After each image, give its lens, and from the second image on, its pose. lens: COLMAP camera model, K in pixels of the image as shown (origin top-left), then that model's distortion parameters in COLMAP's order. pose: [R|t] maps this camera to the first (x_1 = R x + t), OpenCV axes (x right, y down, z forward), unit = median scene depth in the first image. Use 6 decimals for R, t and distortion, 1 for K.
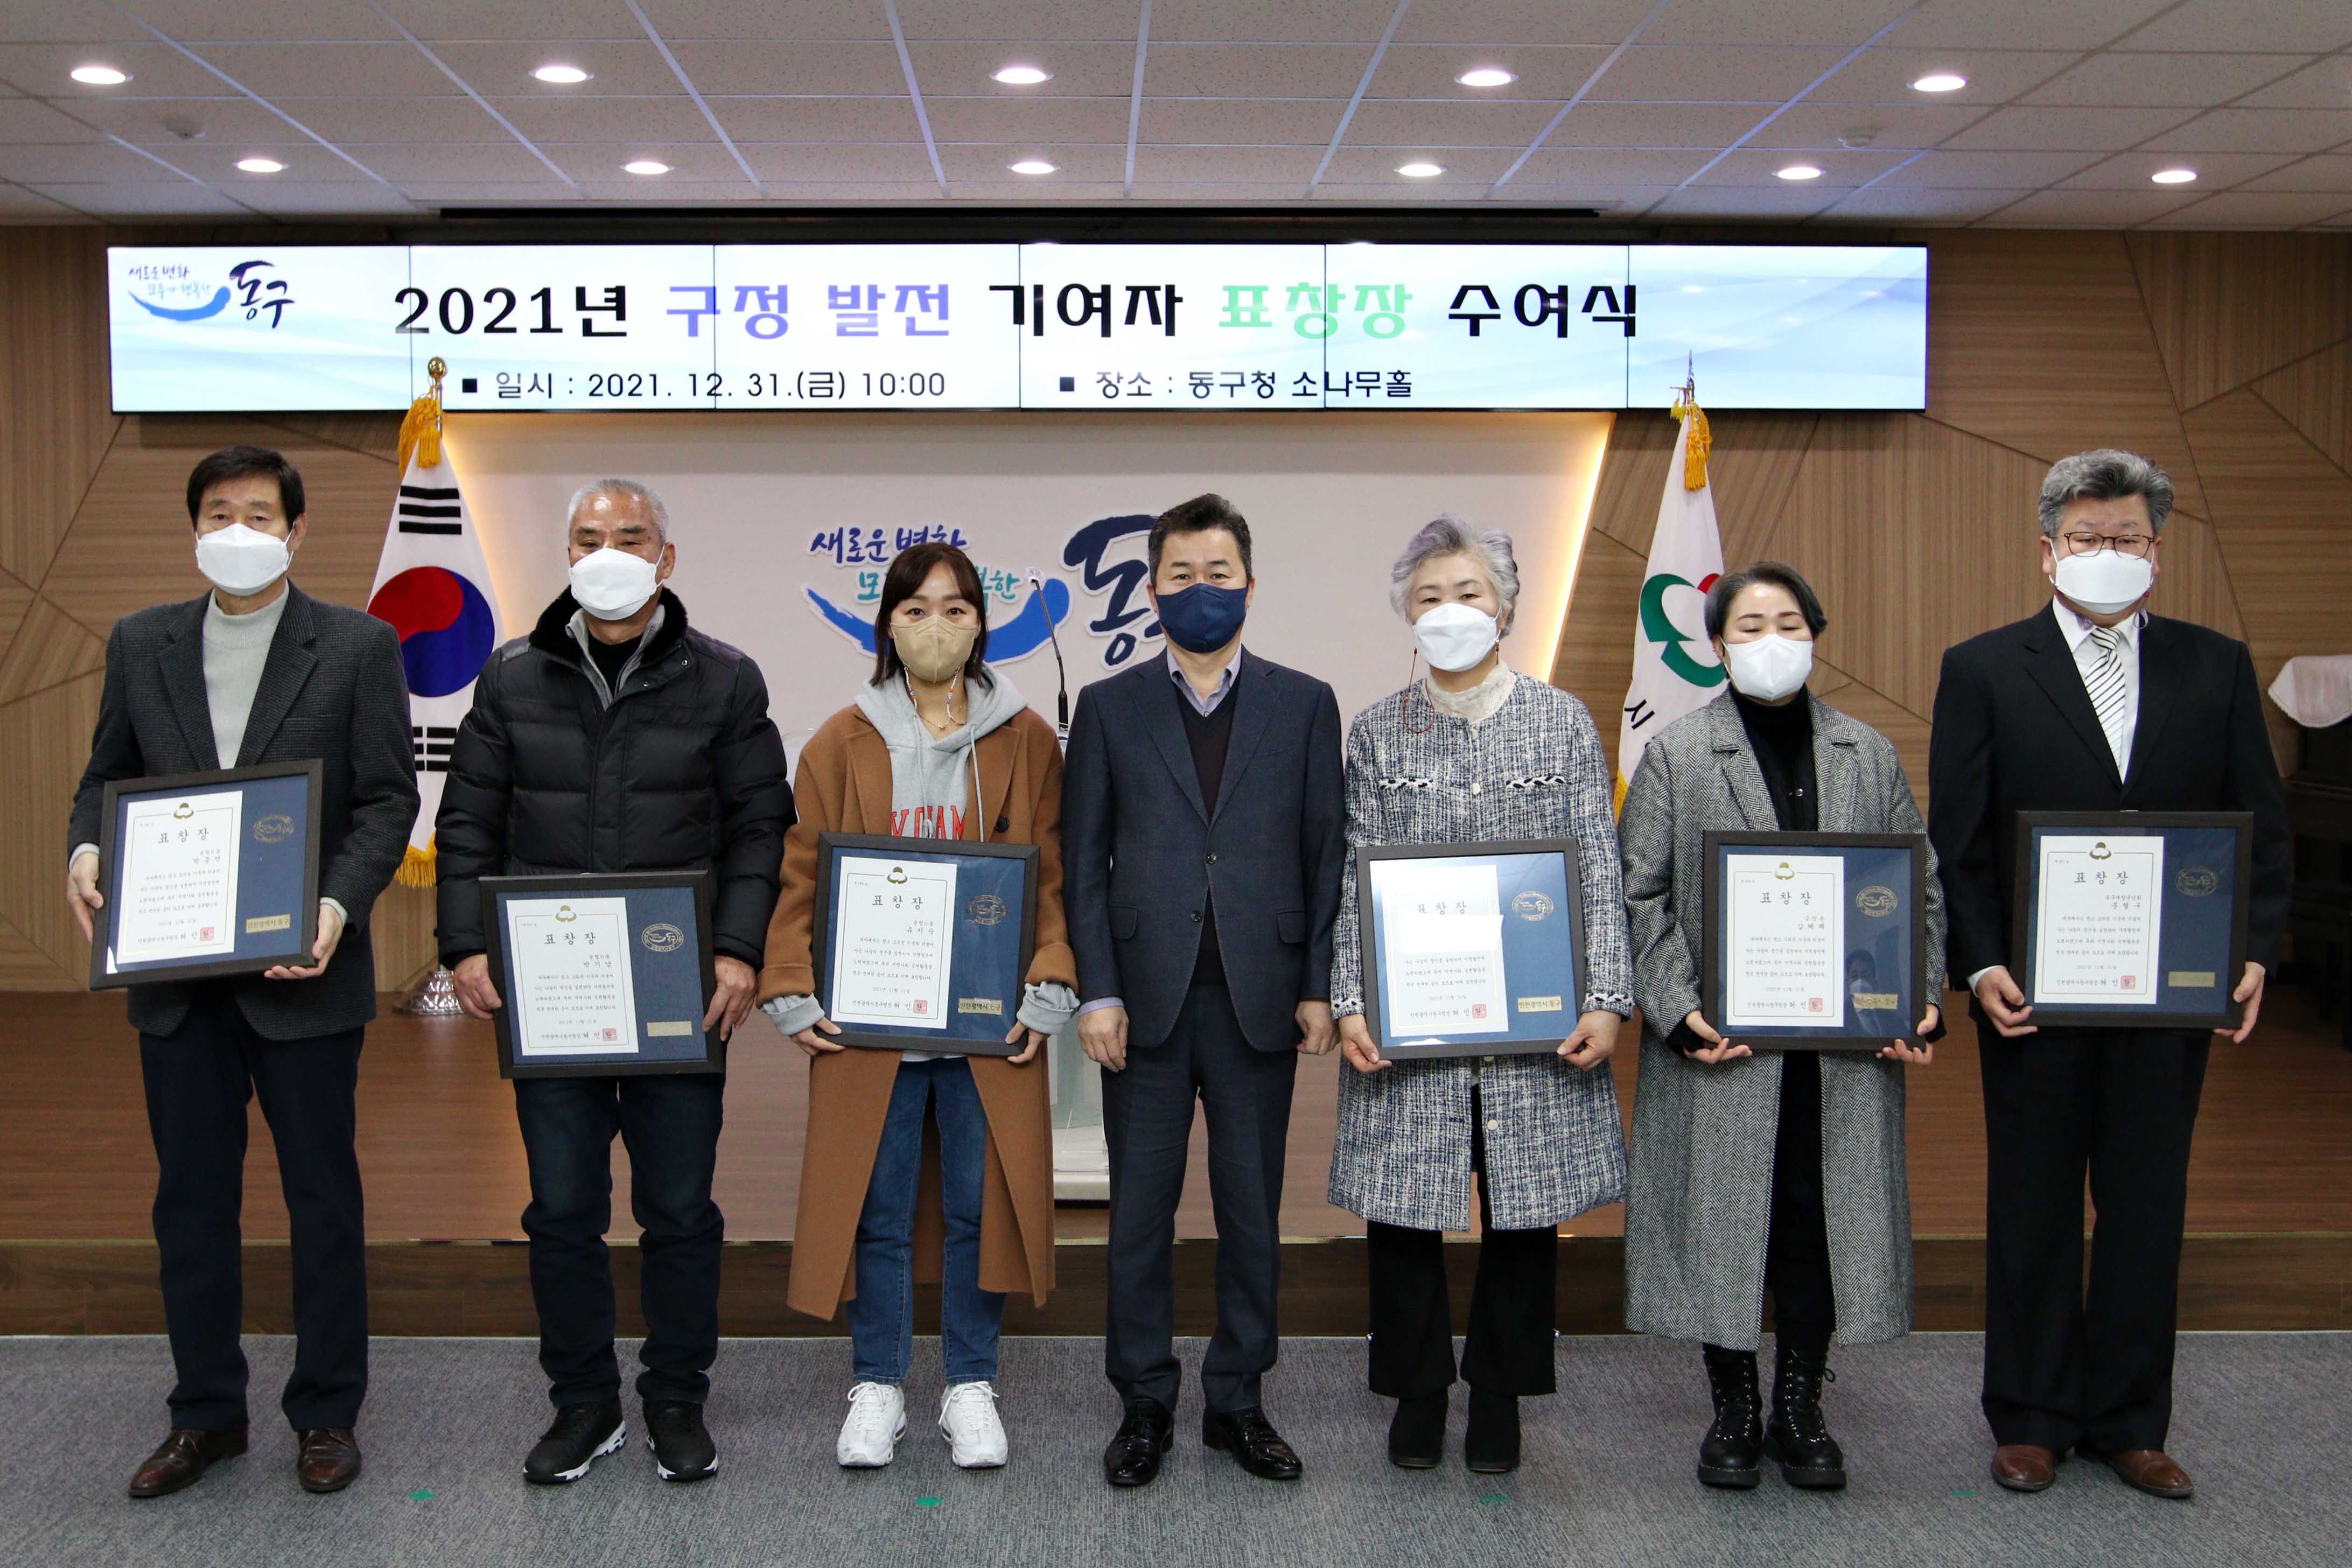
lens RADIAL K [[2341.3, 0, 1148.6], [0, 2341.3, 762.1], [0, 0, 1]] dist [-0.054716, 0.038176]
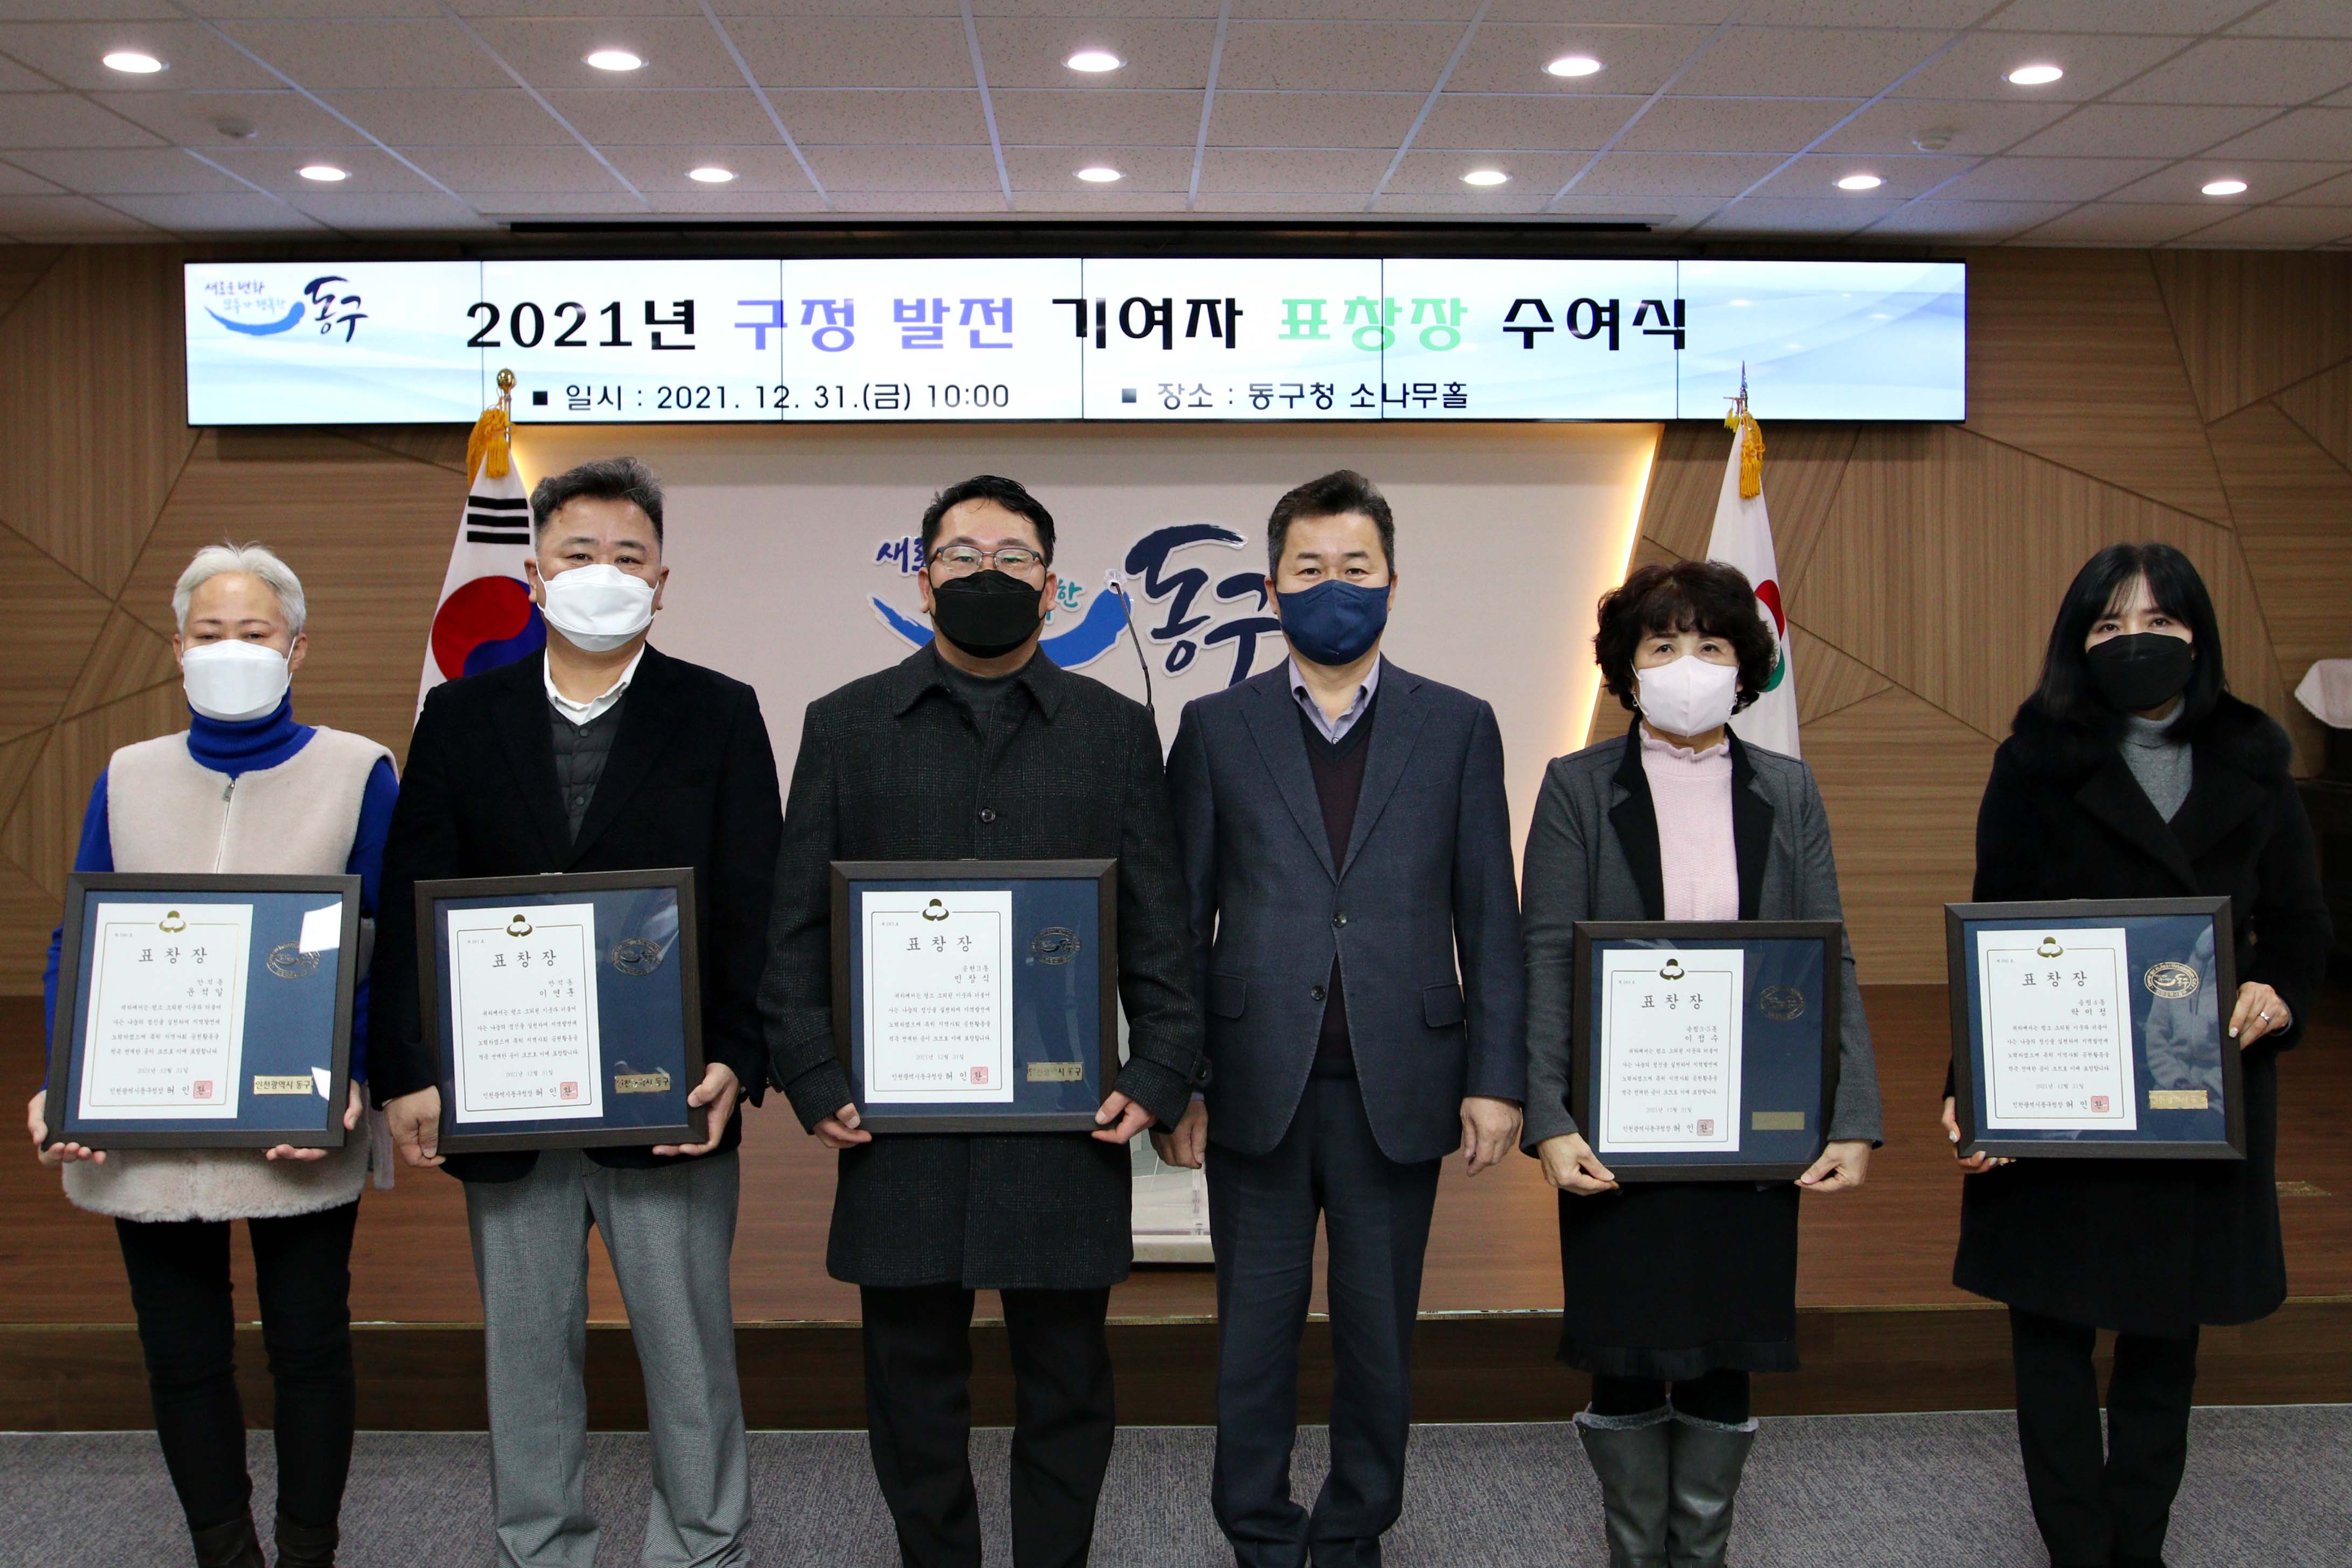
lens RADIAL K [[1995.8, 0, 1198.6], [0, 1995.8, 705.1], [0, 0, 1]] dist [-0.078231, 0.061368]
pose [[0.999893, -0.003256, 0.014255, -0.017555], [0.003582, 0.999731, -0.022894, -0.007329], [-0.014177, 0.022942, 0.999636, 0.137772]]
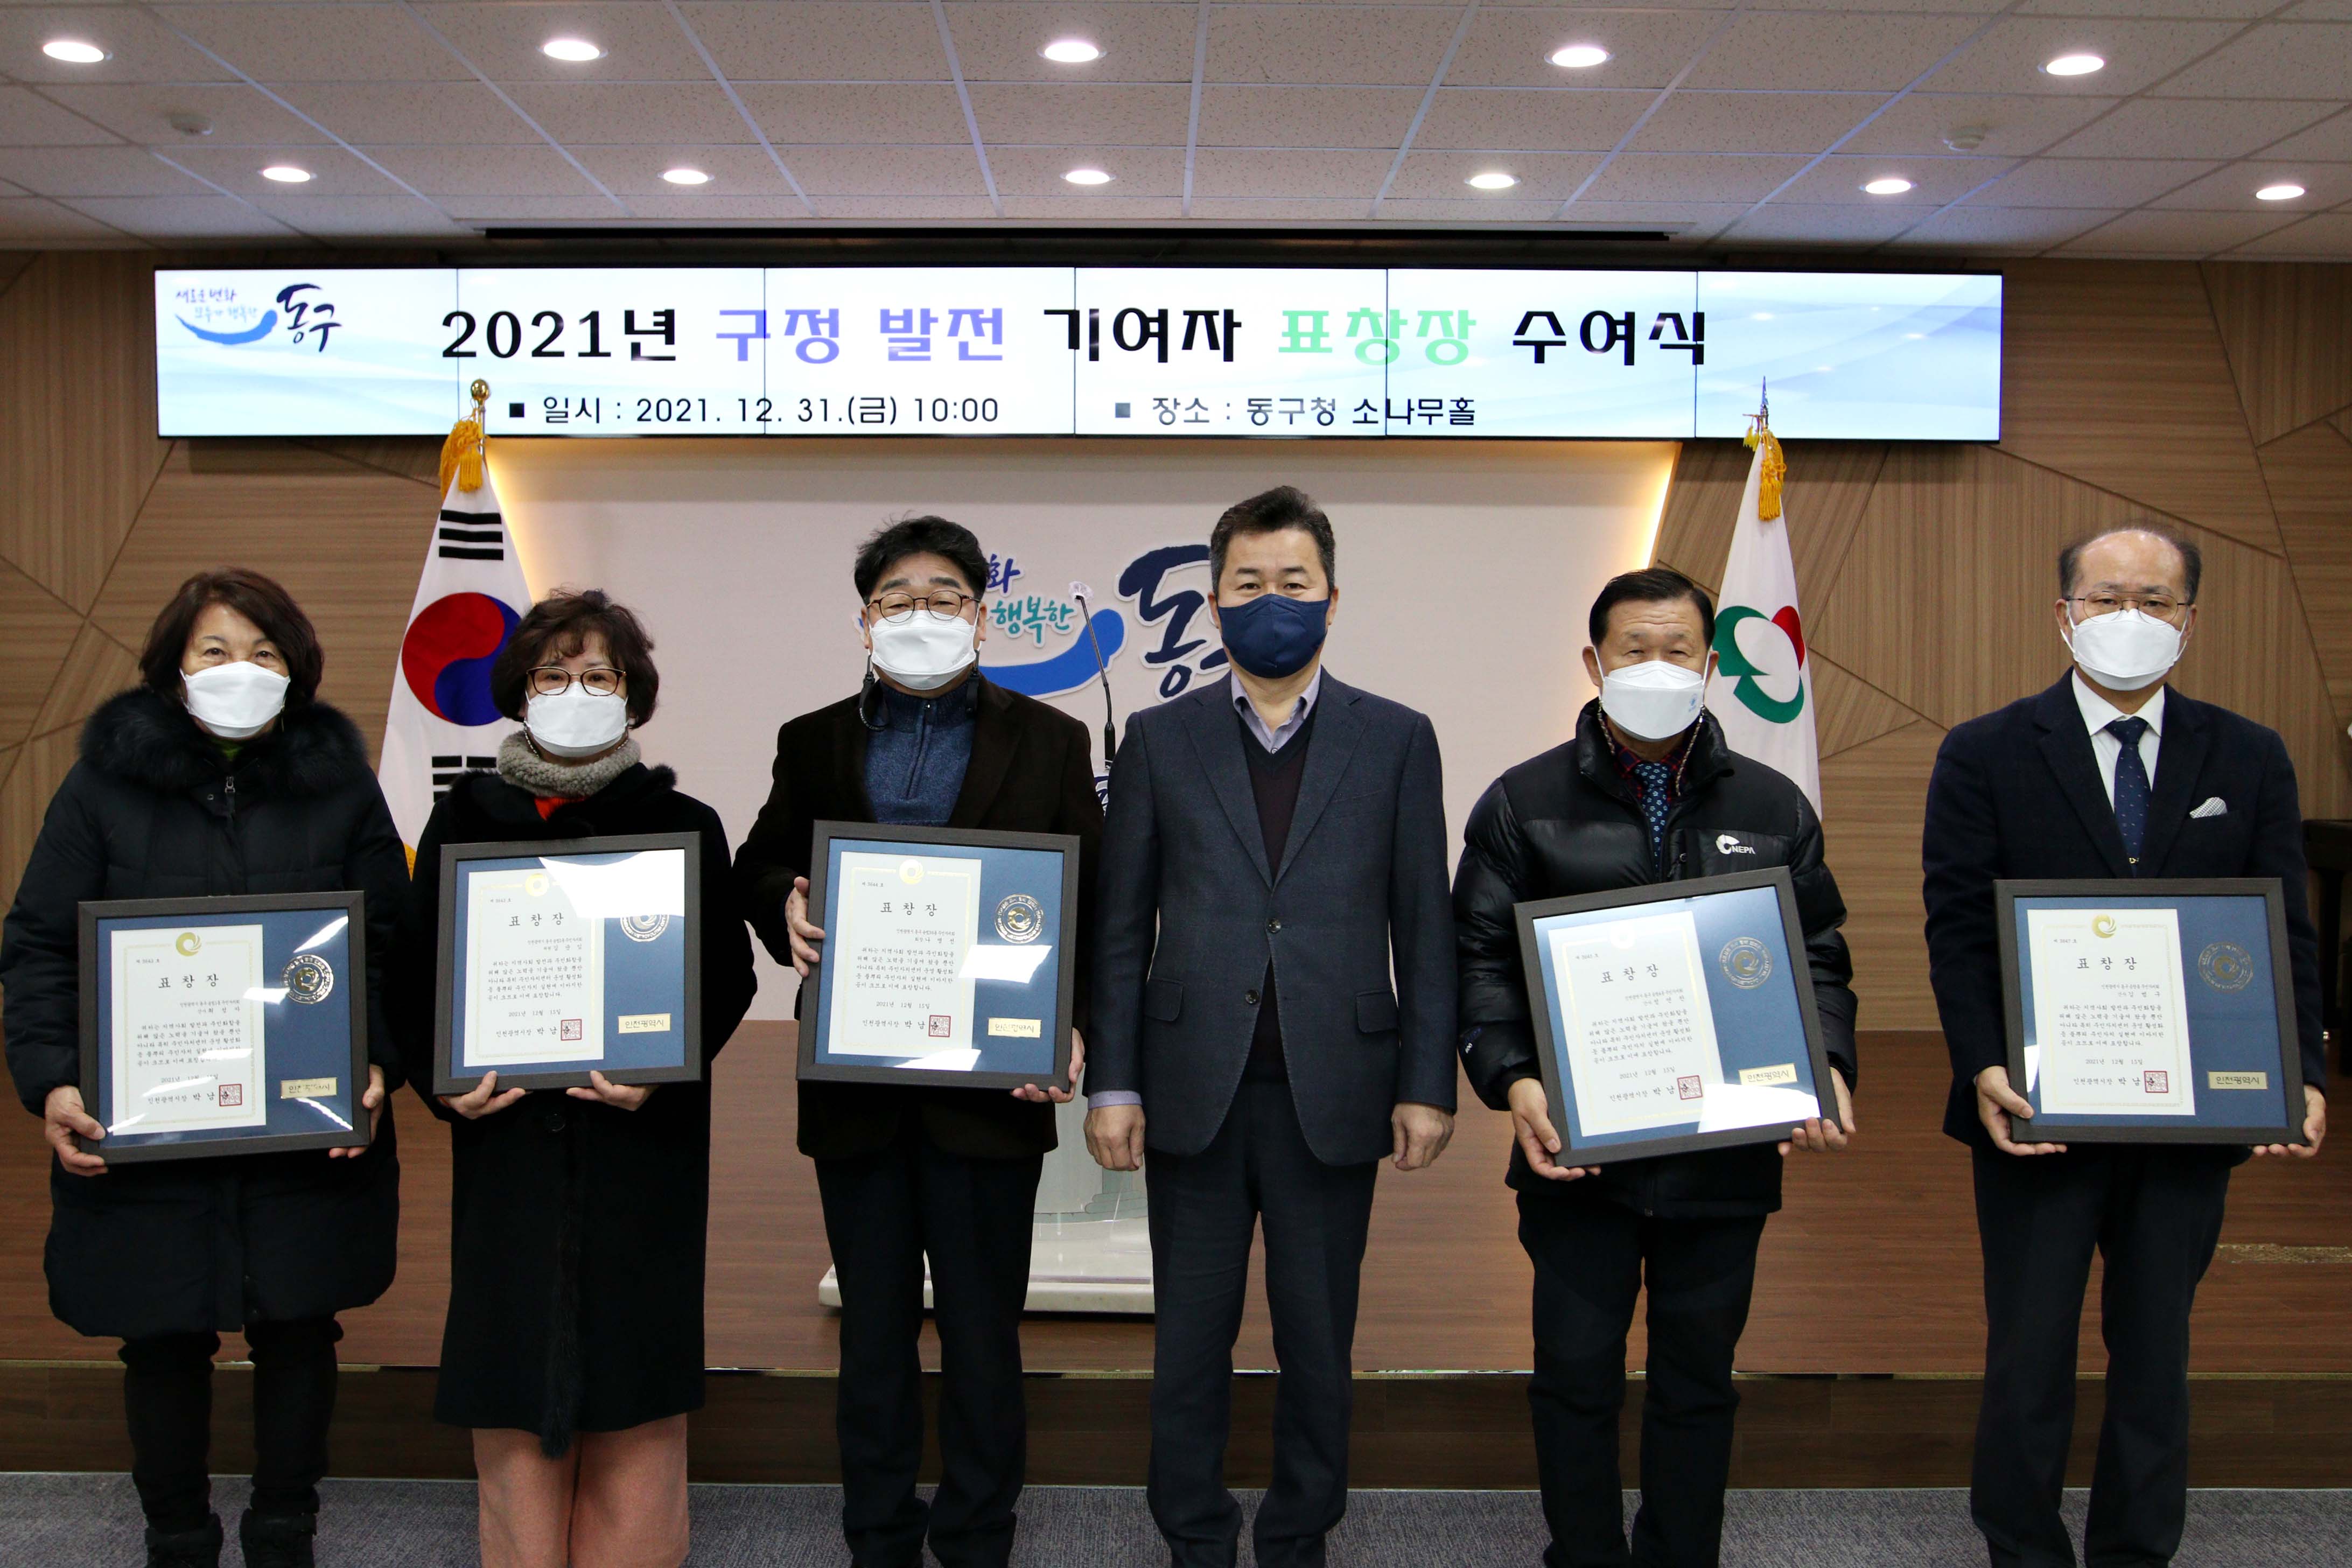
lens RADIAL K [[2014.6, 0, 1167.9], [0, 2014.6, 766.0], [0, 0, 1]] dist [-0.073726, 0.066023]
pose [[0.999866, 0.005933, -0.015231, -0.002283], [-0.006082, 0.999934, -0.009748, -0.004594], [0.015172, 0.009839, 0.999836, 0.160057]]
